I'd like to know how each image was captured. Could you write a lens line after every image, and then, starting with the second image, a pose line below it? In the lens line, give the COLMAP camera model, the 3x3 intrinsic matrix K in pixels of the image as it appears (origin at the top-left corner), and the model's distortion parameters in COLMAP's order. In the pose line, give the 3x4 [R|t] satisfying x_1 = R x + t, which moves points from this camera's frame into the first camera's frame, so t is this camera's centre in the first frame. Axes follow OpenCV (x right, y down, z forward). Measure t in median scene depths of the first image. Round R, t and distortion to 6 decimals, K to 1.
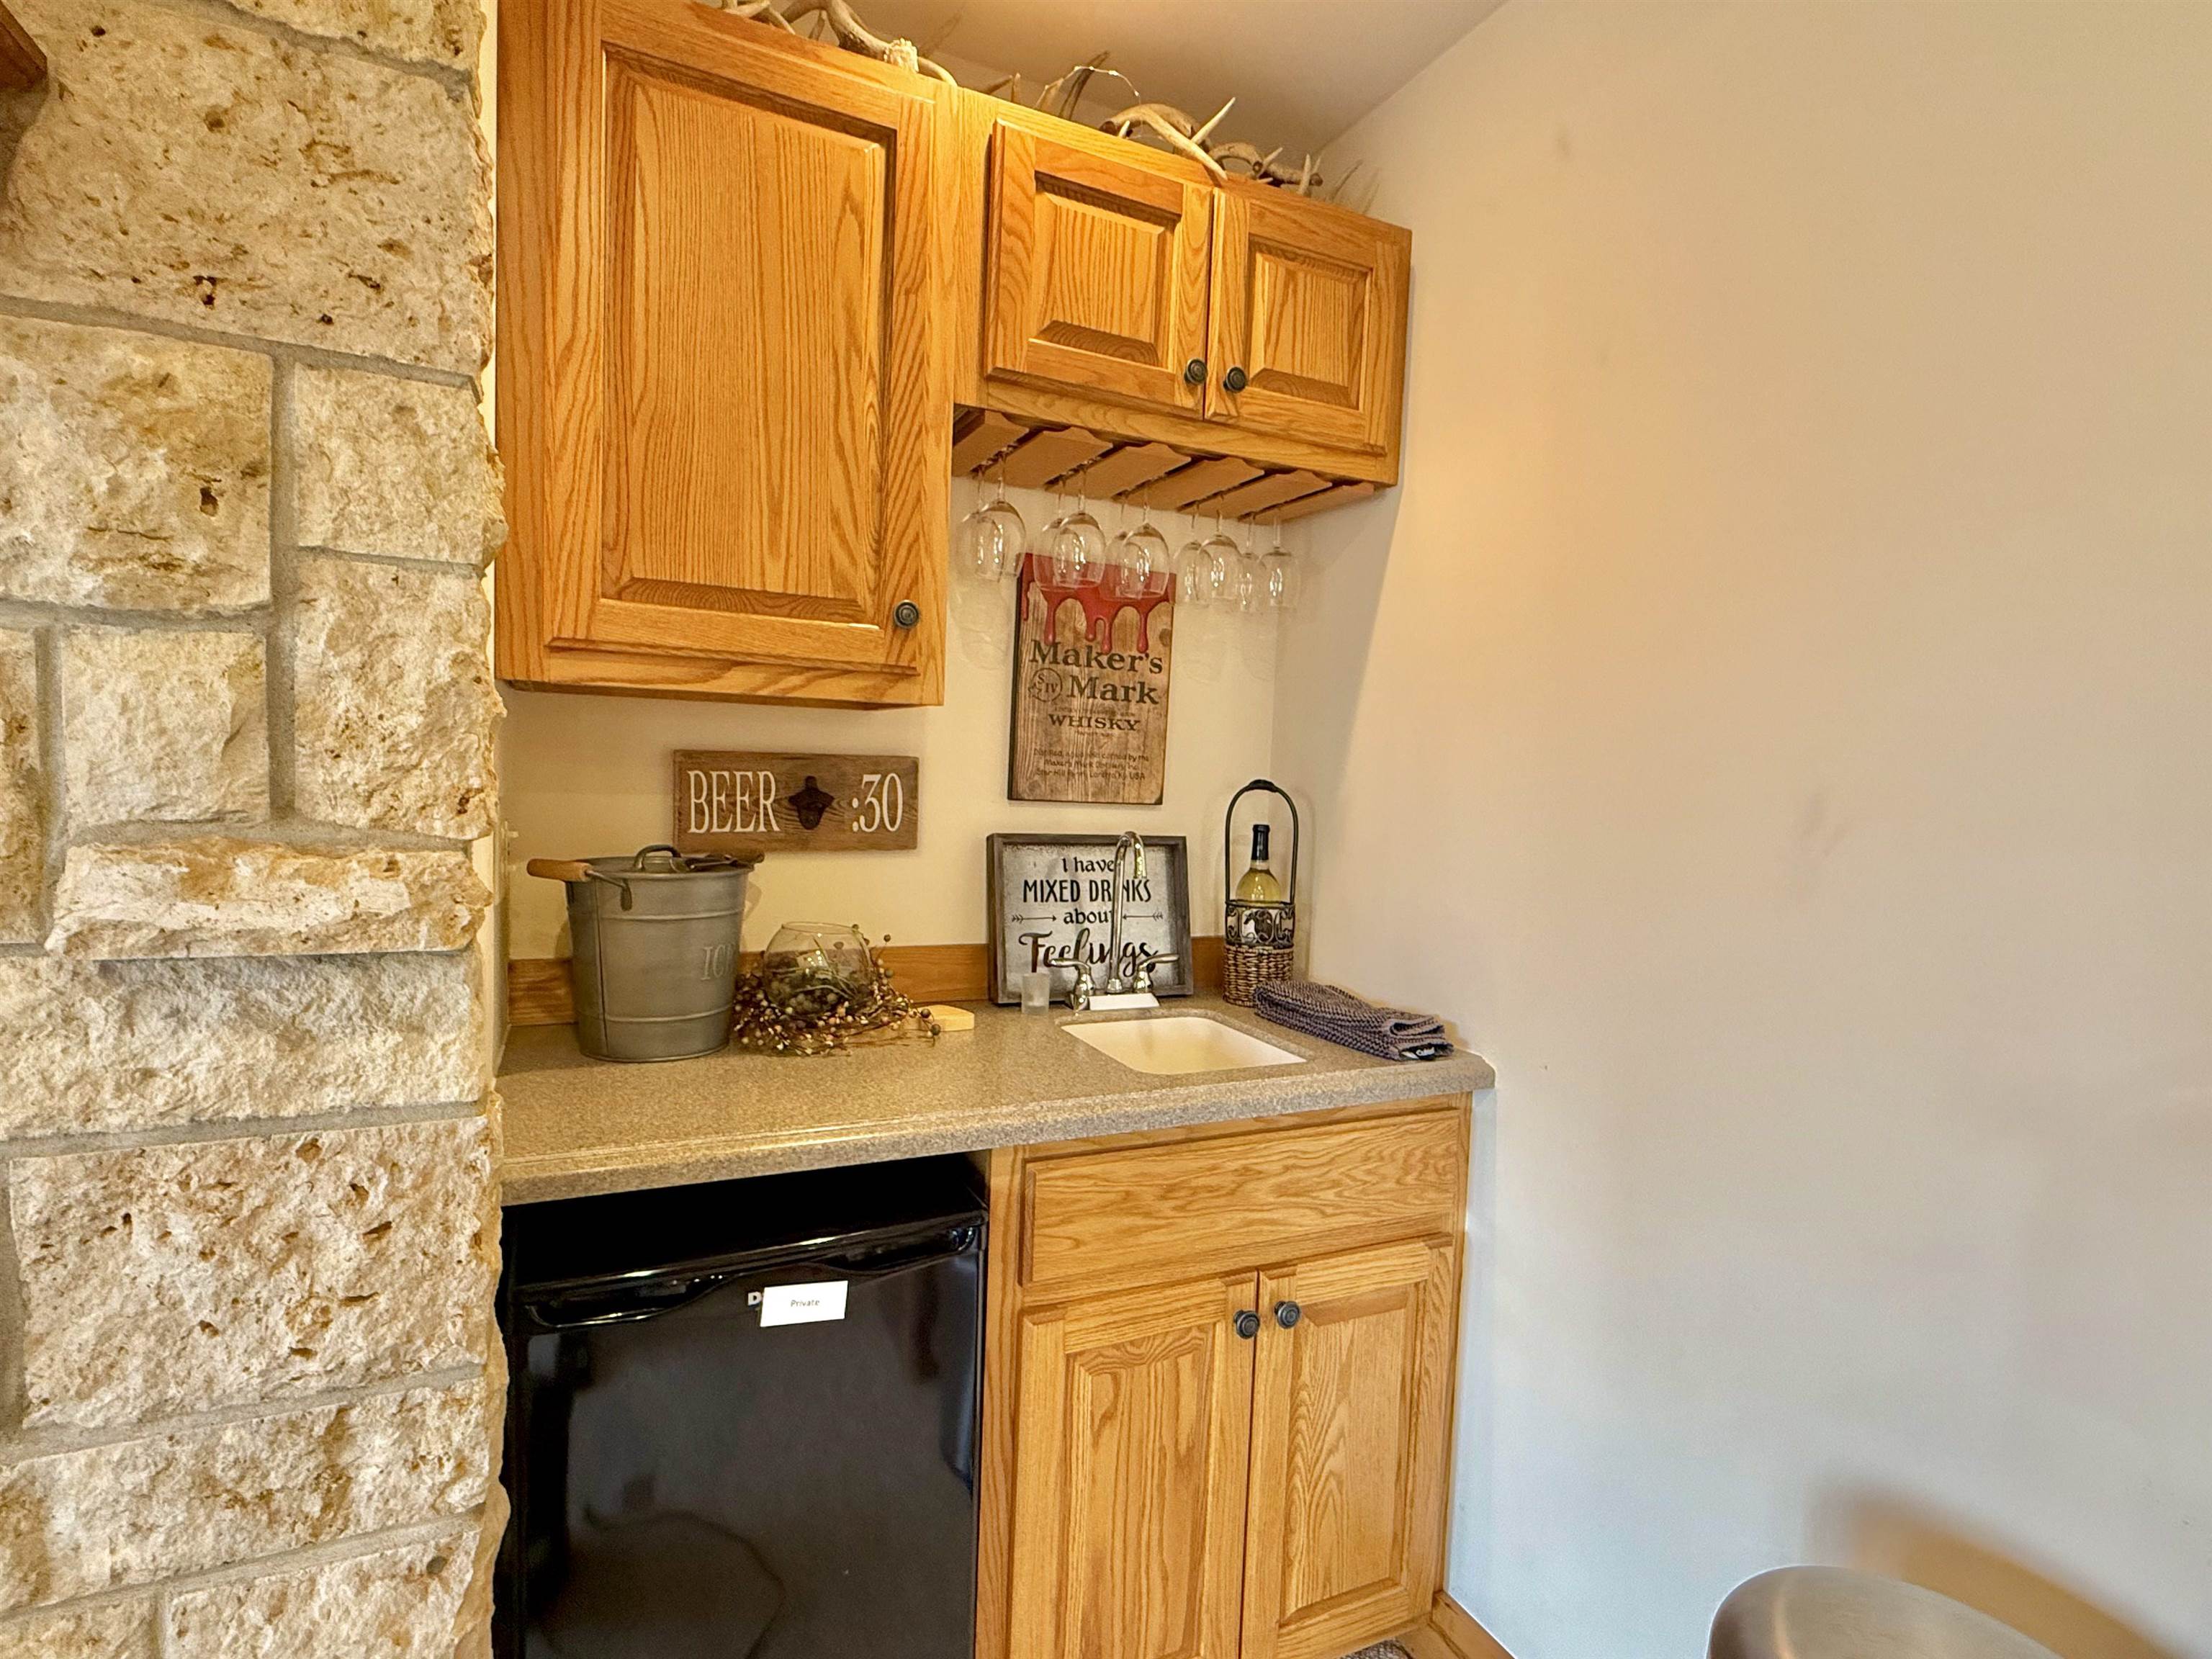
lens RADIAL K [[1120.2, 0, 1097.8], [0, 1120.2, 831.9], [0, 0, 1]] dist [0.000446, 0.001069]
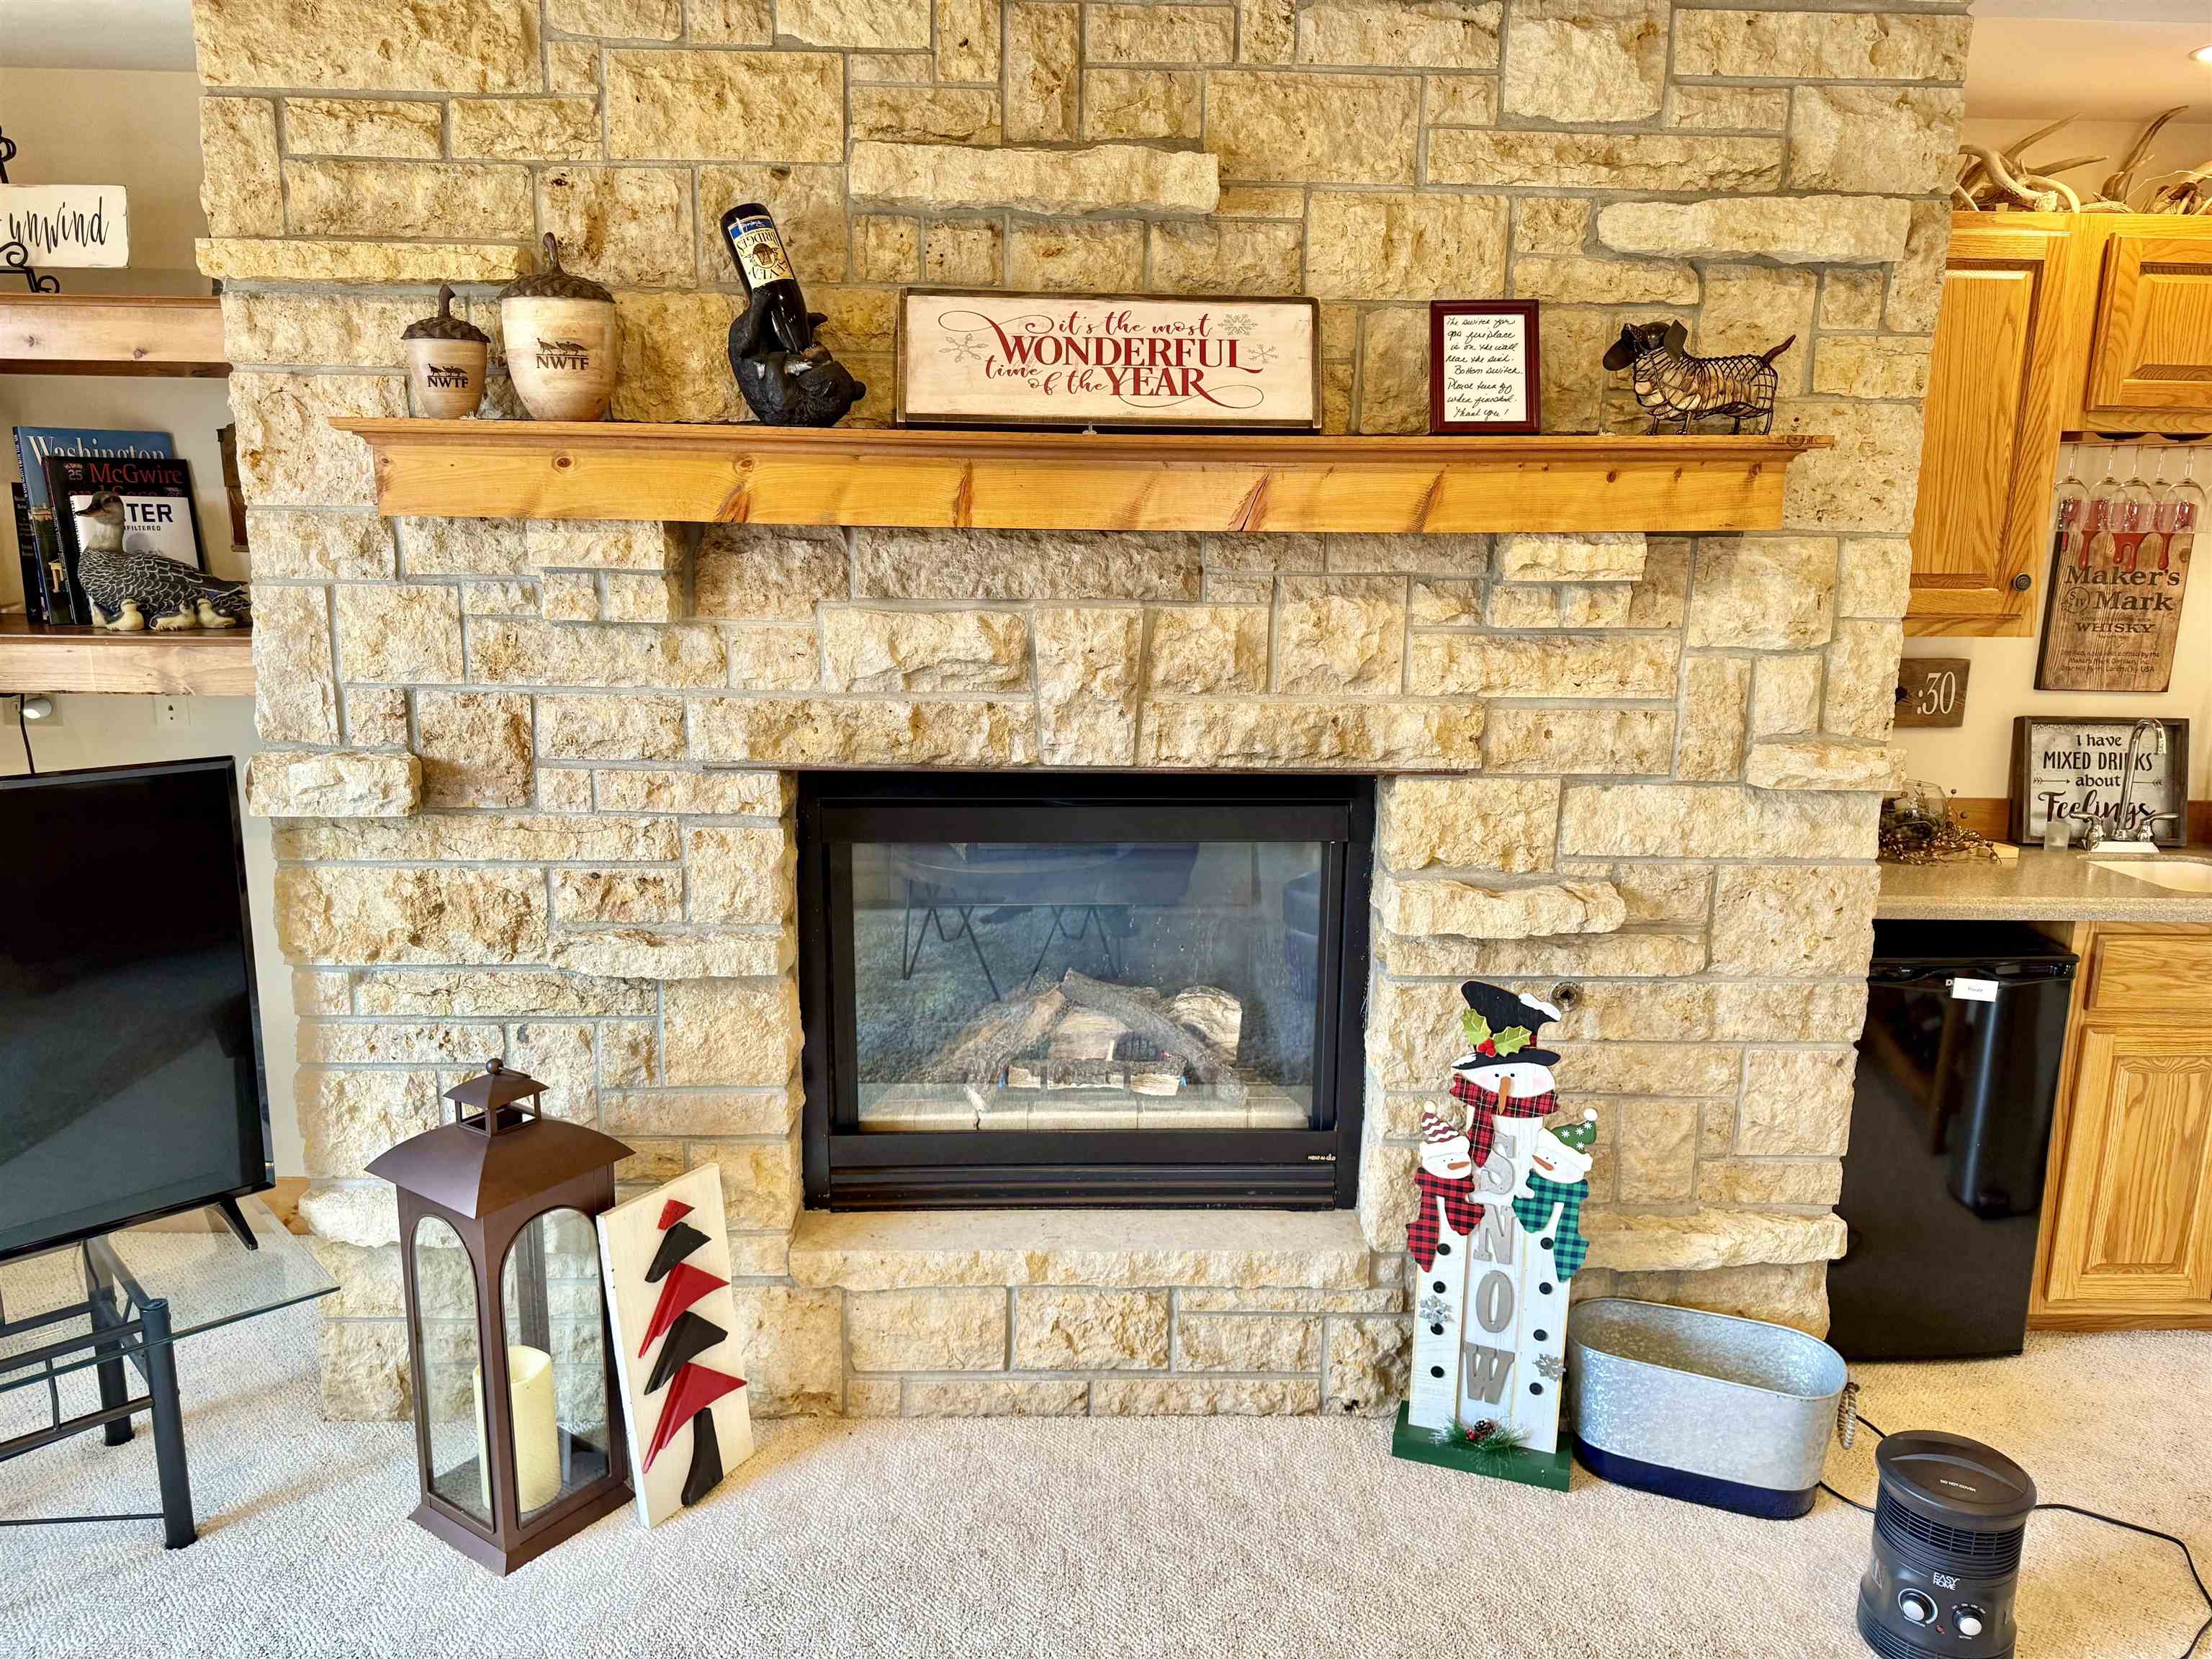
lens RADIAL K [[1583.0, 0, 1107.8], [0, 1583.0, 839.5], [0, 0, 1]] dist [0.004793, -0.000453]
pose [[0.915291, 0.053909, -0.399169, -0.340929], [-0.001955, 0.991586, 0.129434, -0.097751], [0.402788, -0.117689, 0.907696, -1.197561]]
